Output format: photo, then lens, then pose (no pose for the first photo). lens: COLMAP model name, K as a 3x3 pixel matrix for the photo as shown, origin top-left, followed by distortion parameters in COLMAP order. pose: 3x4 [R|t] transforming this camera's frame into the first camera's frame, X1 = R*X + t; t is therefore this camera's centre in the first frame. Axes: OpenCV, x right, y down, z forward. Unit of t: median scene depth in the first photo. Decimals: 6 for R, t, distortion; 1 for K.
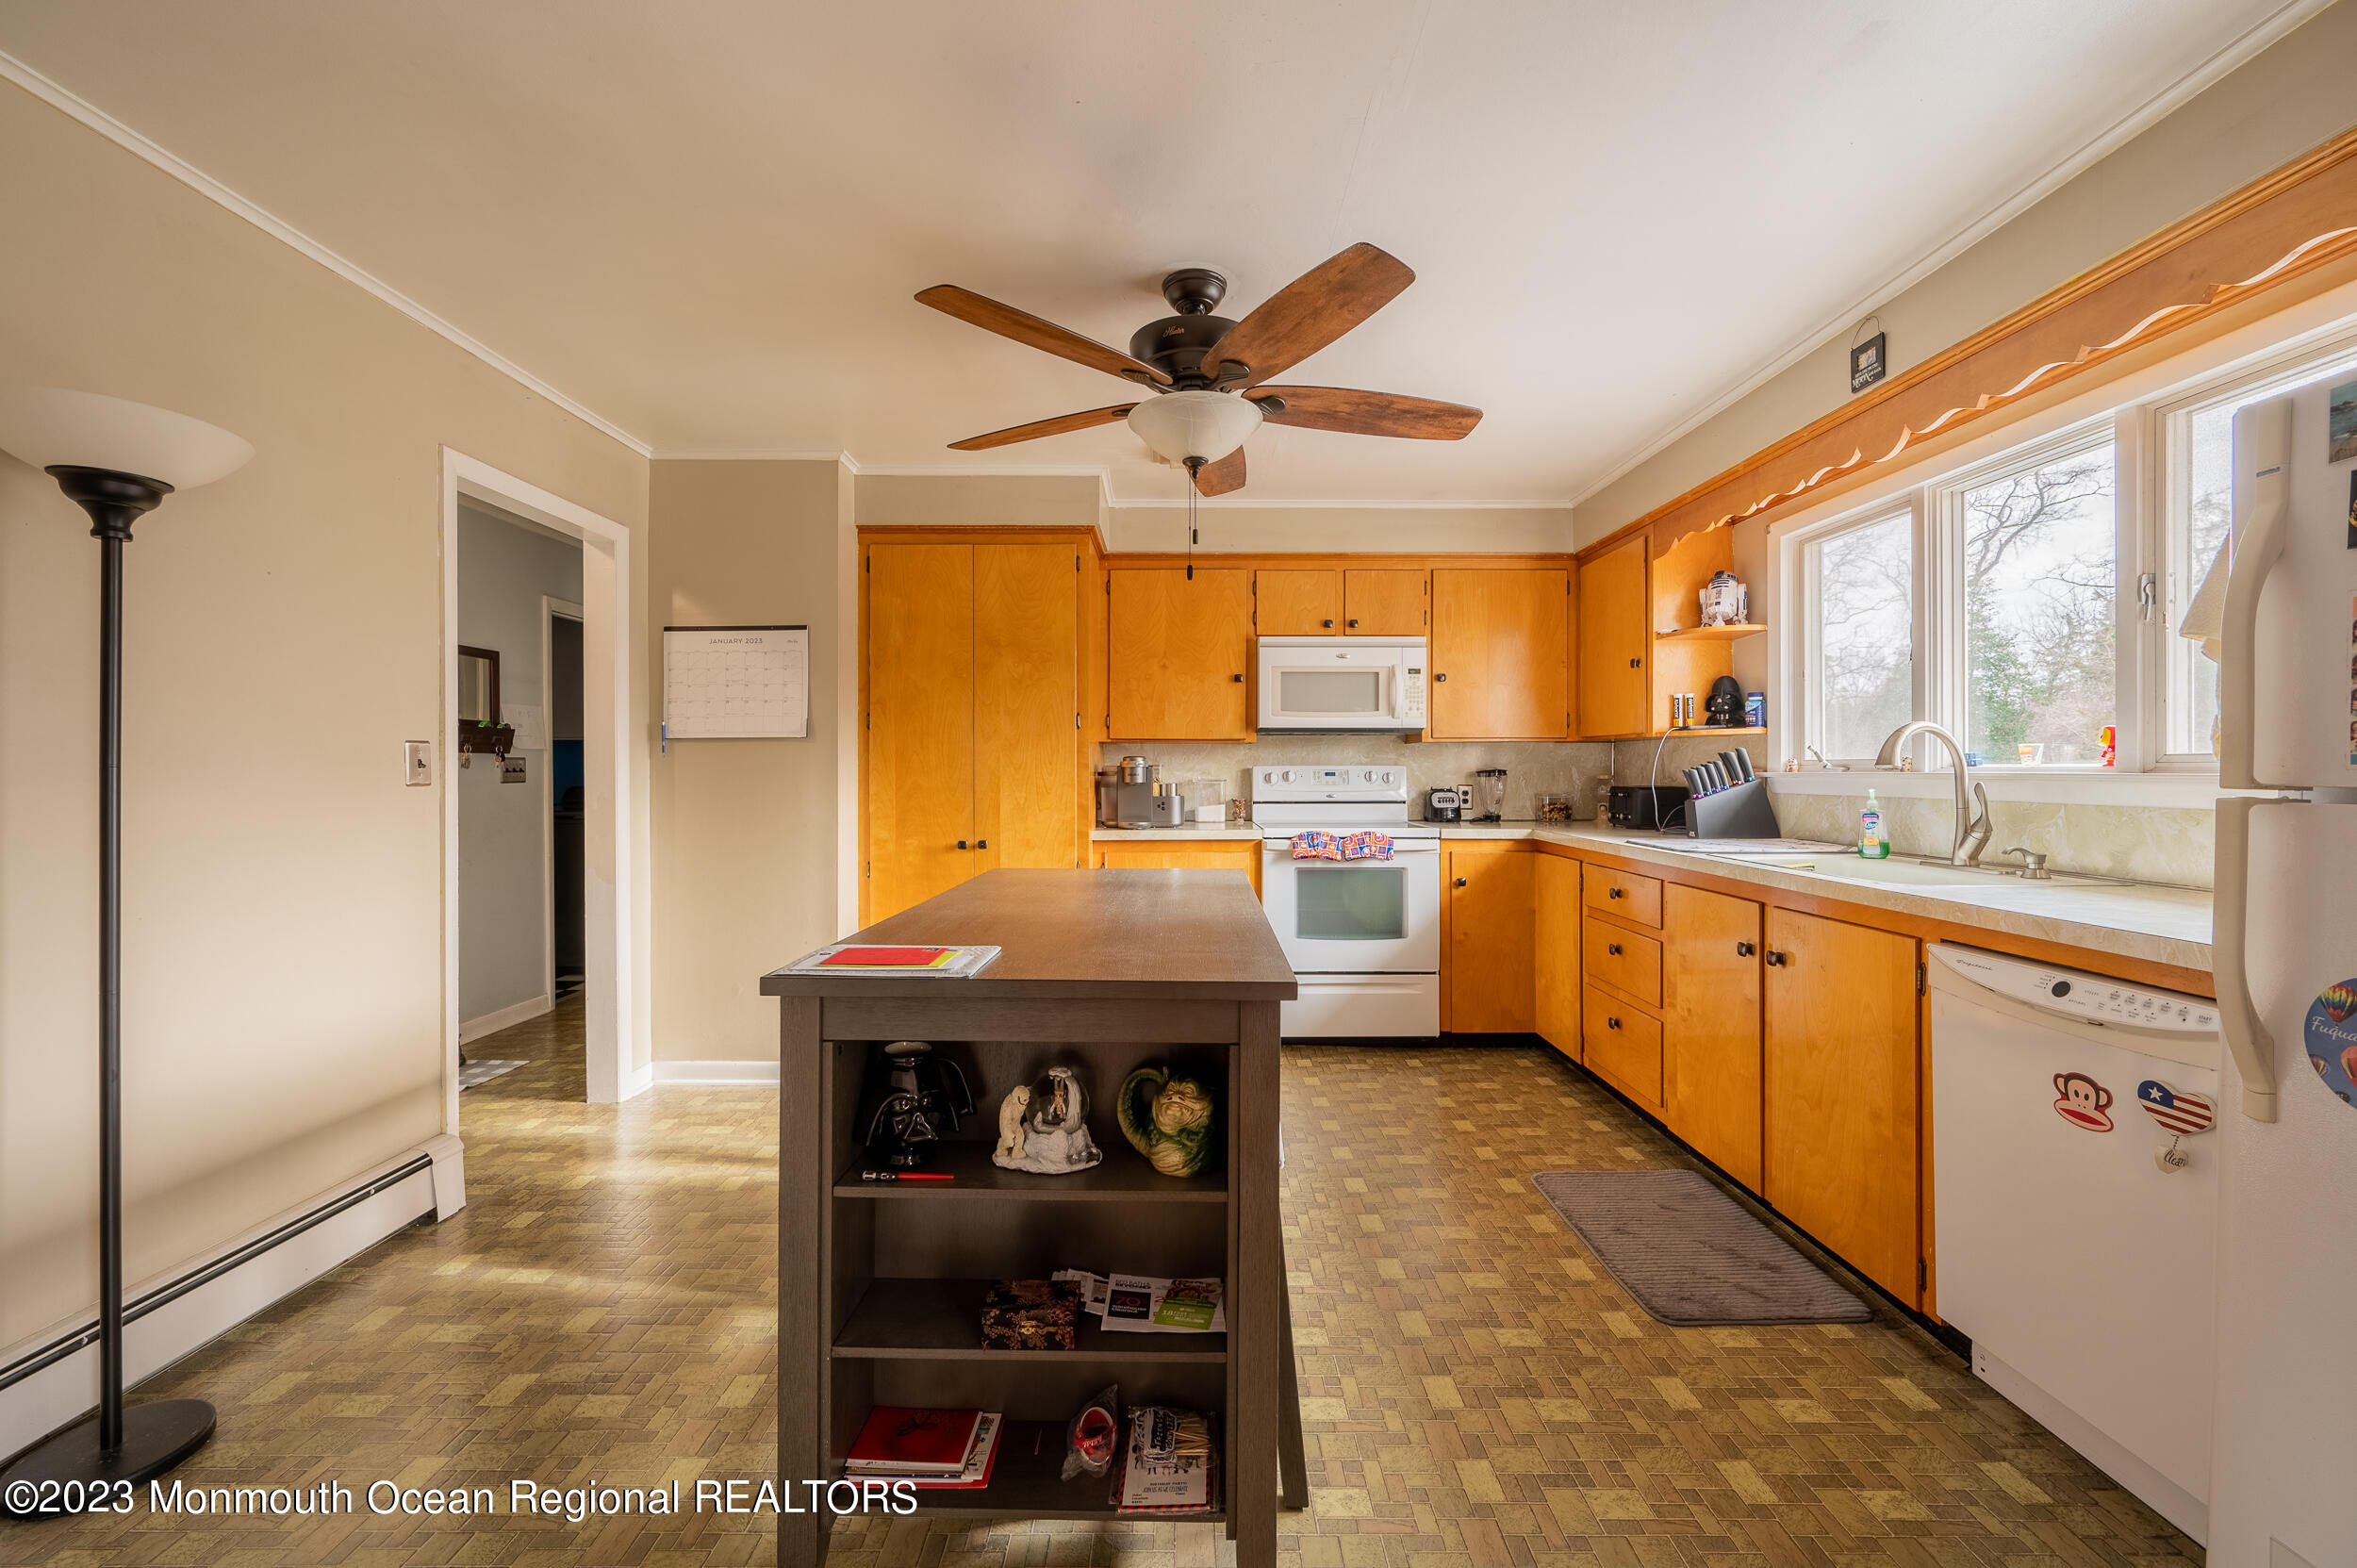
lens RADIAL K [[933.0, 0, 1180.8], [0, 933.0, 771.3], [0, 0, 1]] dist [-0.000915, 0.000037]
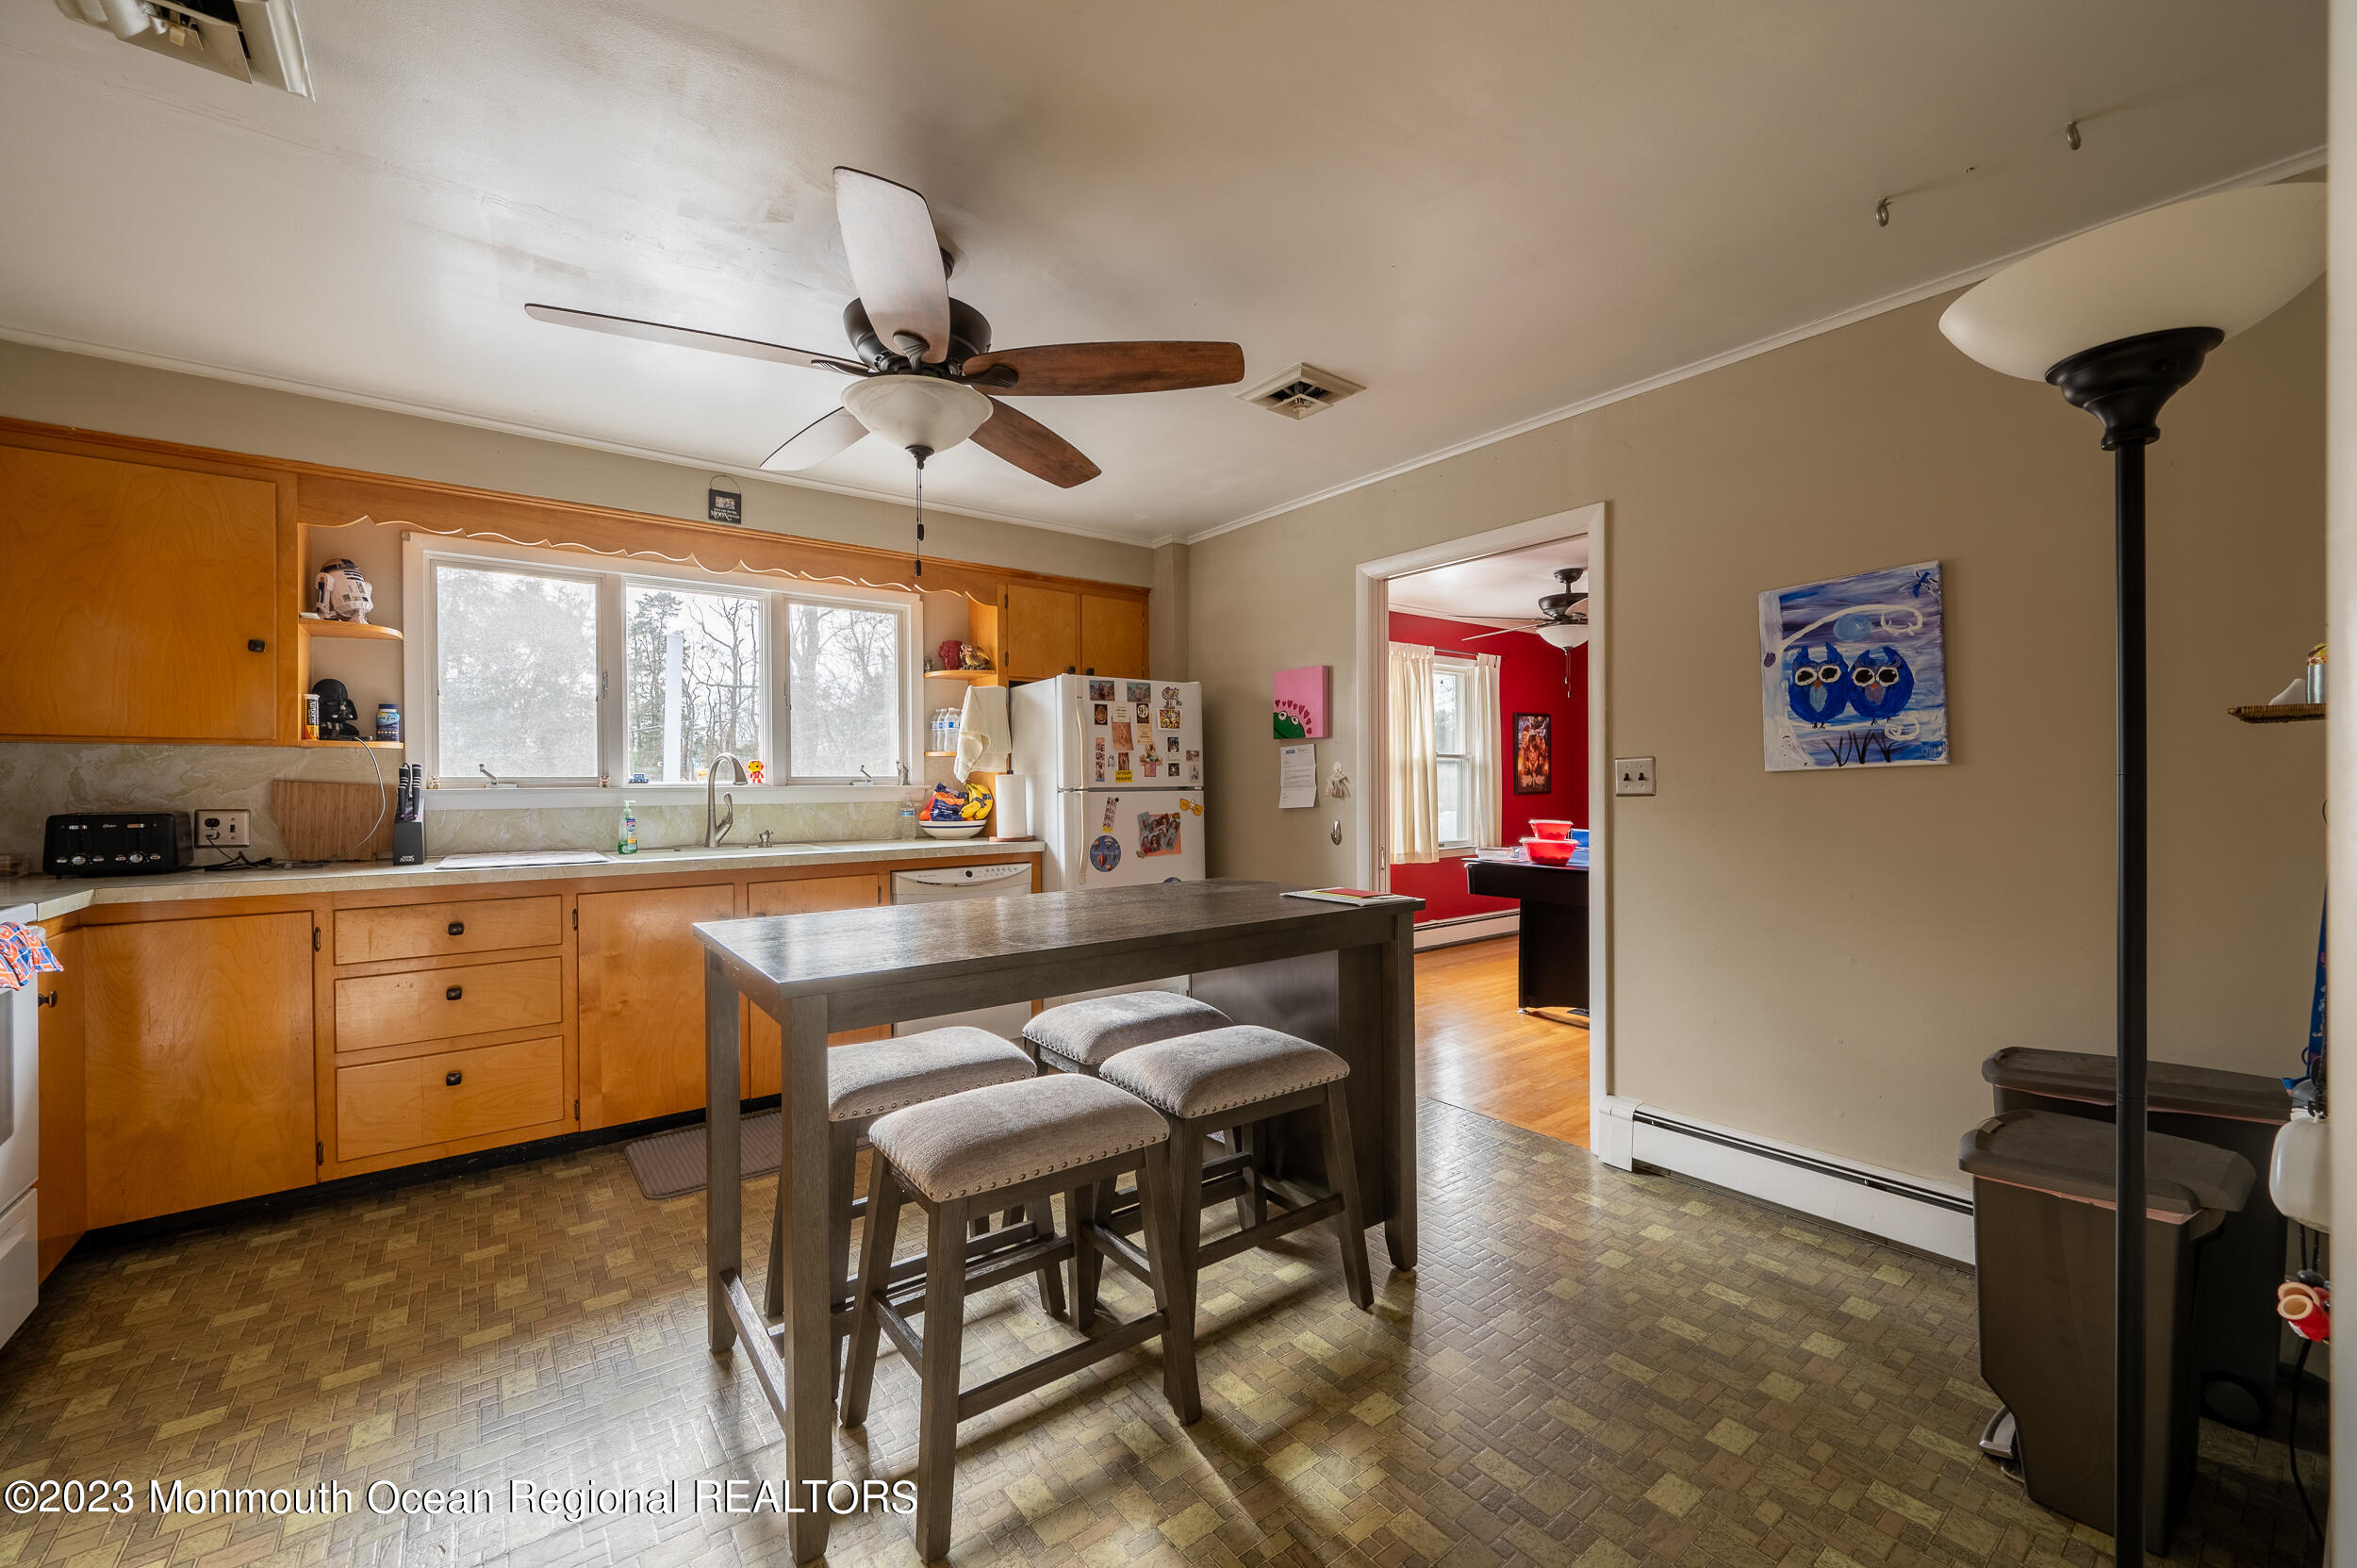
lens RADIAL K [[930.2, 0, 1178.5], [0, 930.2, 784.0], [0, 0, 1]] dist [0.001064, 0.000129]
pose [[-0.609891, 0.001941, 0.792483, -0.538705], [0.006978, 0.999971, 0.002922, -0.001628], [-0.792454, 0.007312, -0.609887, 0.842757]]
